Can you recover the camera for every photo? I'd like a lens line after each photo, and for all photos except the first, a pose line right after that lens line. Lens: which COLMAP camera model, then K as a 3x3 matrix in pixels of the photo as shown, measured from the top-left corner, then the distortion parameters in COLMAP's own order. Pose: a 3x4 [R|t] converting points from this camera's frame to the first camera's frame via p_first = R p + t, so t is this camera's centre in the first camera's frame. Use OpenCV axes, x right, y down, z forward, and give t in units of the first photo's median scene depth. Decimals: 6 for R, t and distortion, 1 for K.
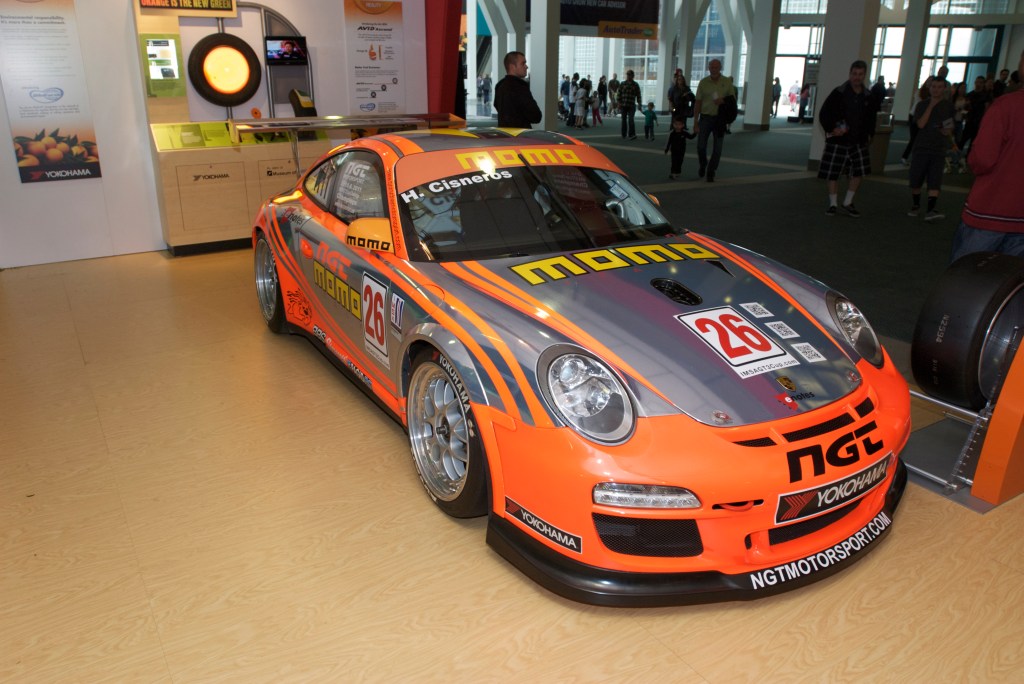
lens RADIAL K [[725.6, 0, 512.8], [0, 725.6, 340.7], [0, 0, 1]] dist [-0.061762, 0.015549]
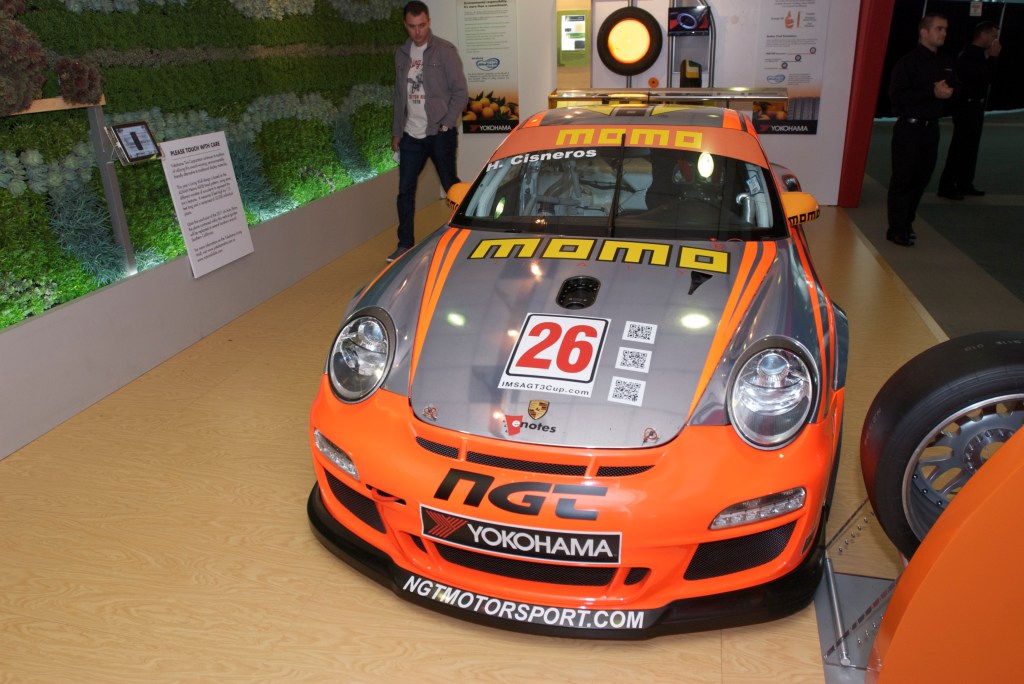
lens RADIAL K [[725.6, 0, 514.4], [0, 725.6, 344.4], [0, 0, 1]] dist [-0.061762, 0.015549]
pose [[0.708562, 0.246206, -0.661303, 0.330572], [-0.214742, 0.967942, 0.130281, -0.044566], [0.672180, 0.049697, 0.738718, 0.117317]]
